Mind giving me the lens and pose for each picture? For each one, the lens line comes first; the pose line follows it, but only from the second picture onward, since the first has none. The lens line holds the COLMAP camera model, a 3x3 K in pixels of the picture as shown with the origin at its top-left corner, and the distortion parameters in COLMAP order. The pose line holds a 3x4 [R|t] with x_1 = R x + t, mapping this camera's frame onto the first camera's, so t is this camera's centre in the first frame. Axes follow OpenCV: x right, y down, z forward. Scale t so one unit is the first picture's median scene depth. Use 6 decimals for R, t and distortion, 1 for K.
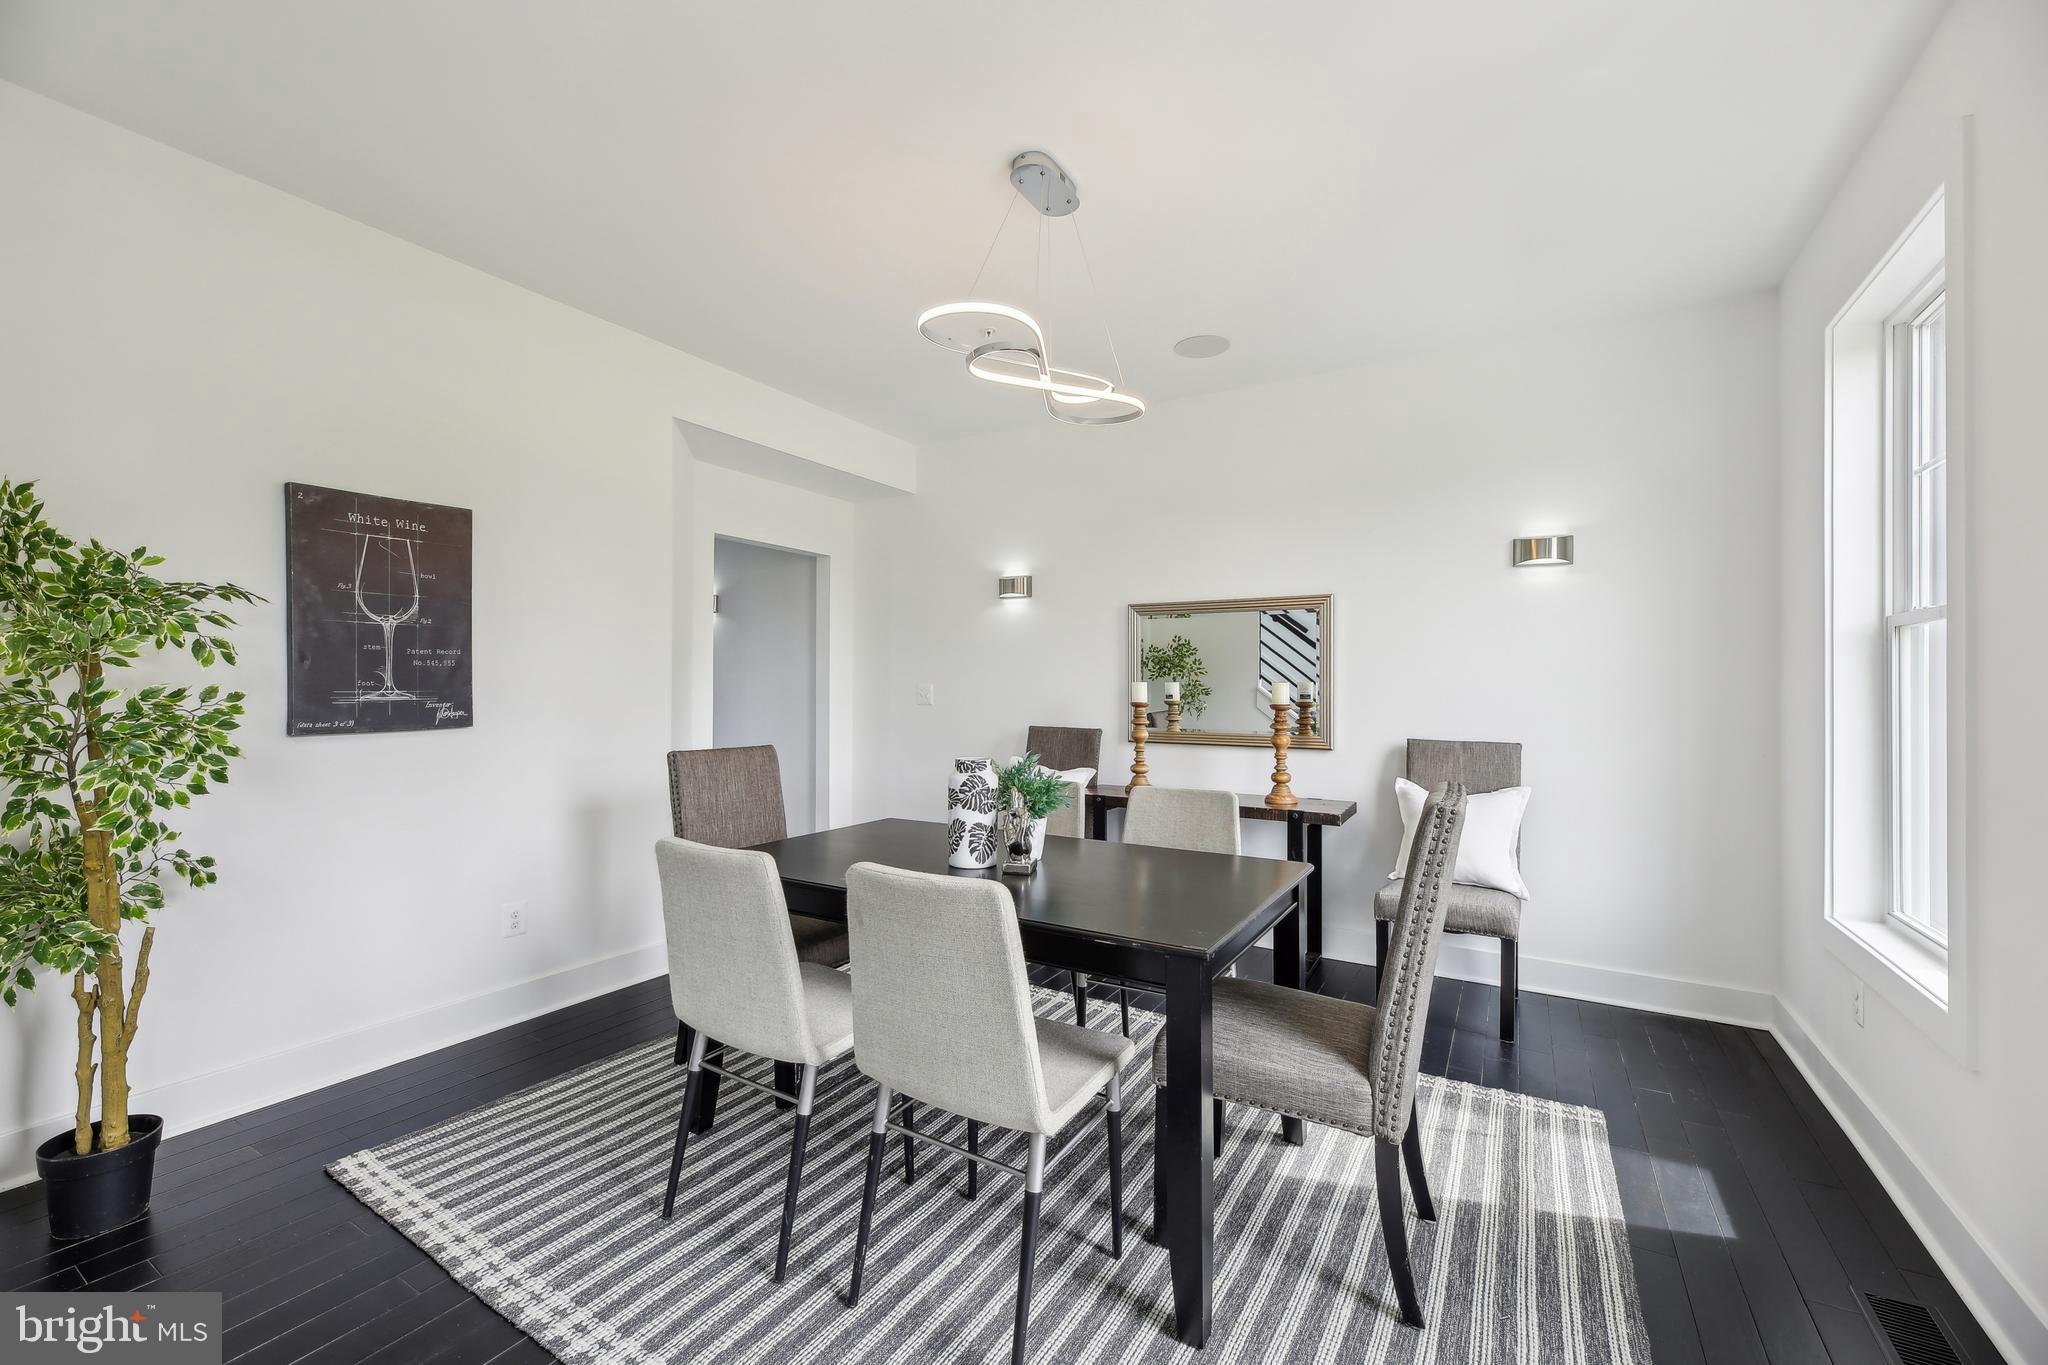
lens RADIAL K [[840.6, 0, 1017.9], [0, 840.6, 671.6], [0, 0, 1]] dist [-0.012864, 0.000003]
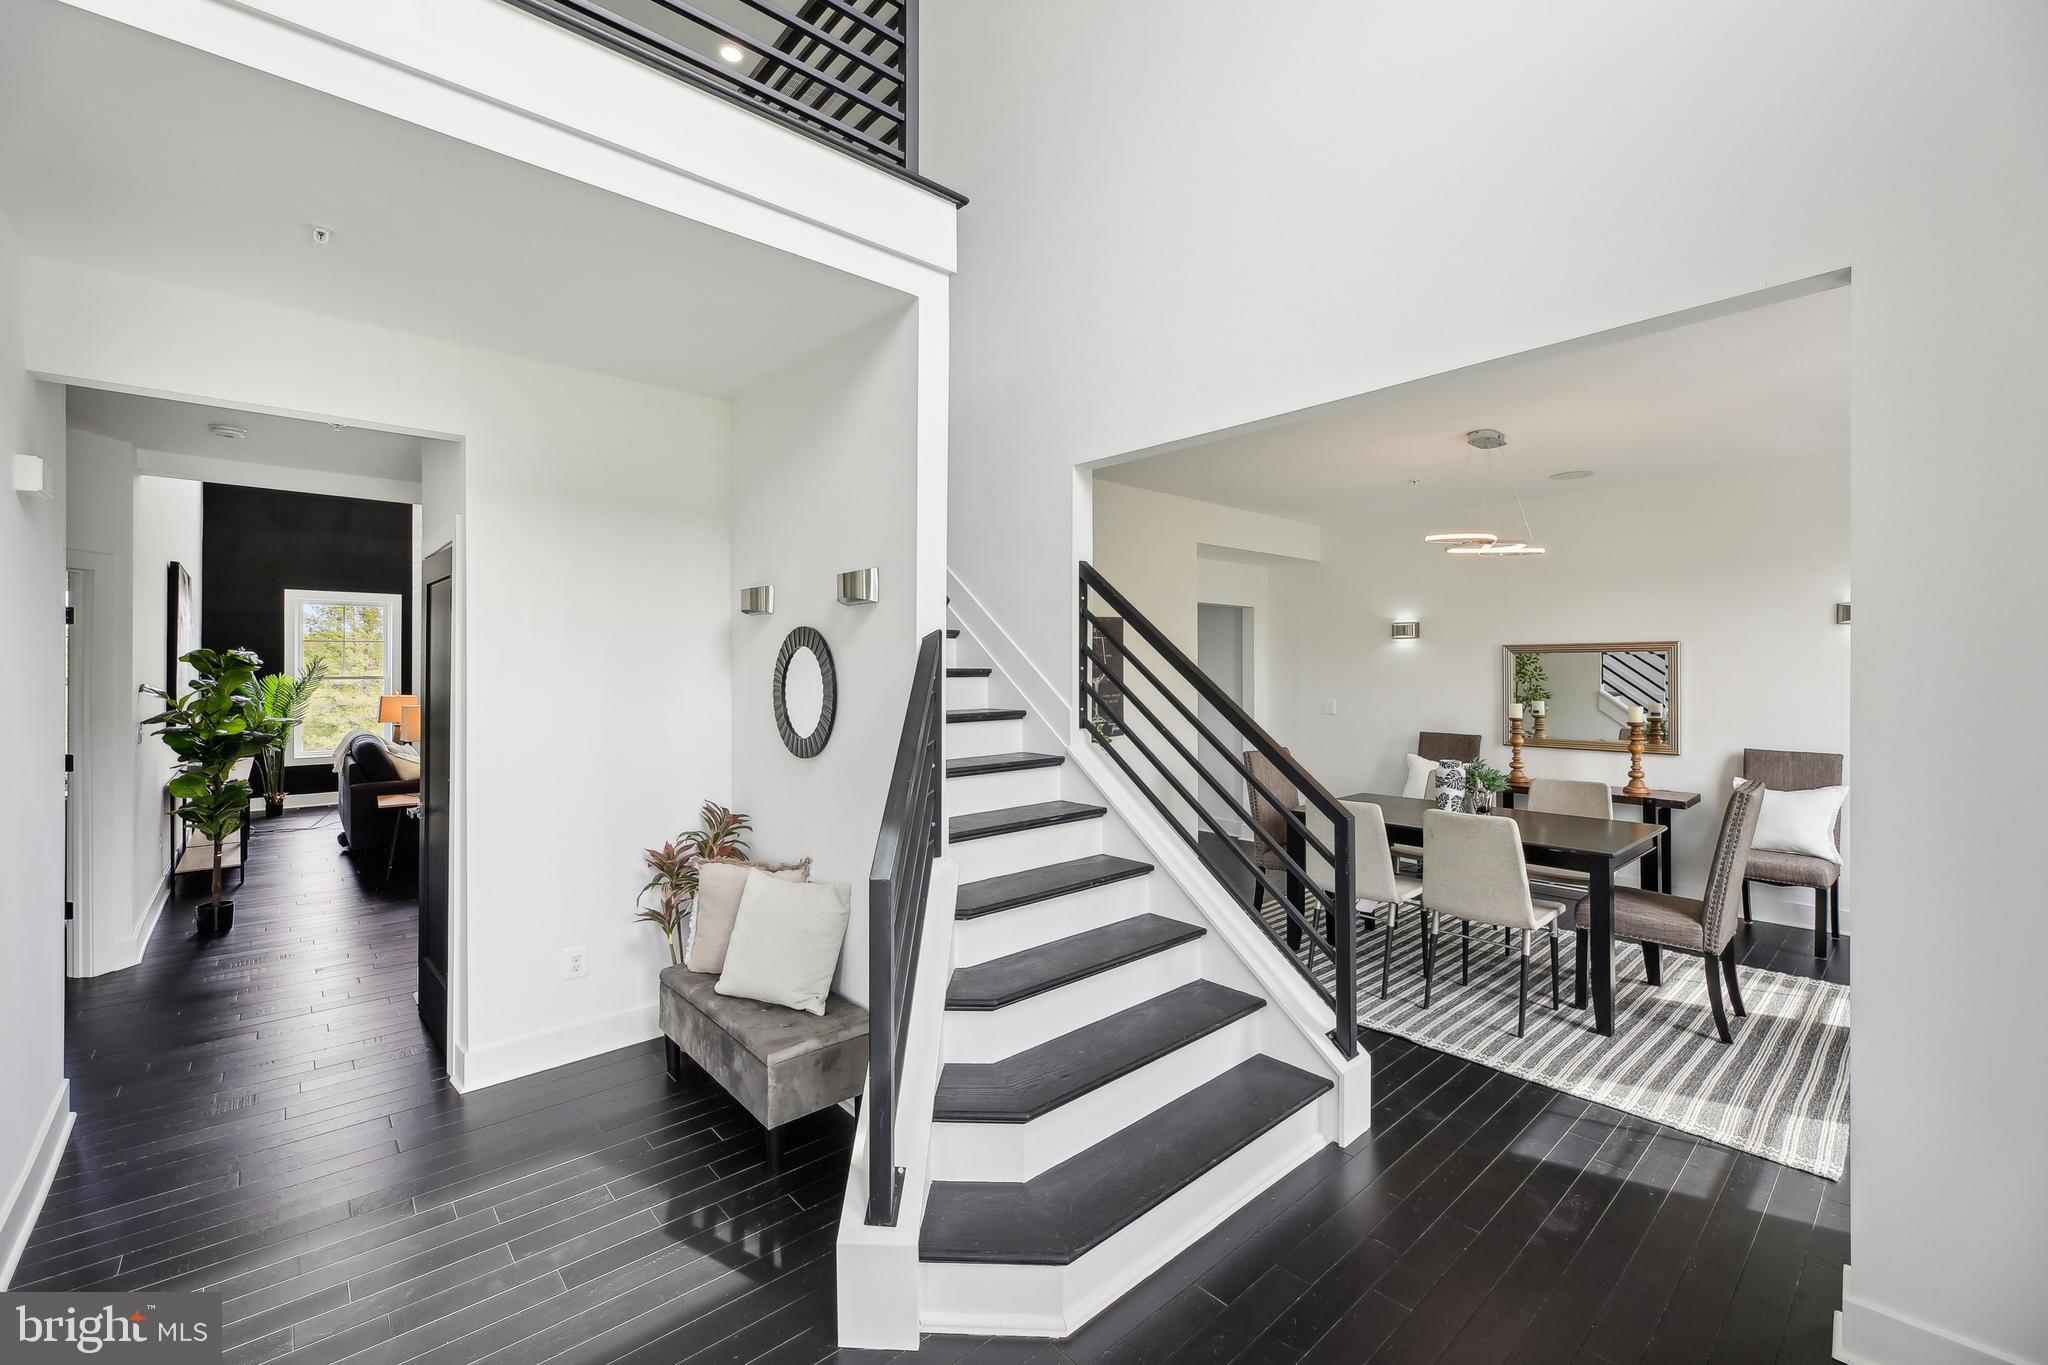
lens RADIAL K [[848.9, 0, 1016.1], [0, 848.9, 669.0], [0, 0, 1]] dist [0.002870, -0.011660]
pose [[0.953688, -0.010764, -0.300606, -0.262974], [0.016014, 0.999759, 0.015009, -0.093245], [0.300372, -0.019128, 0.953630, -0.698732]]
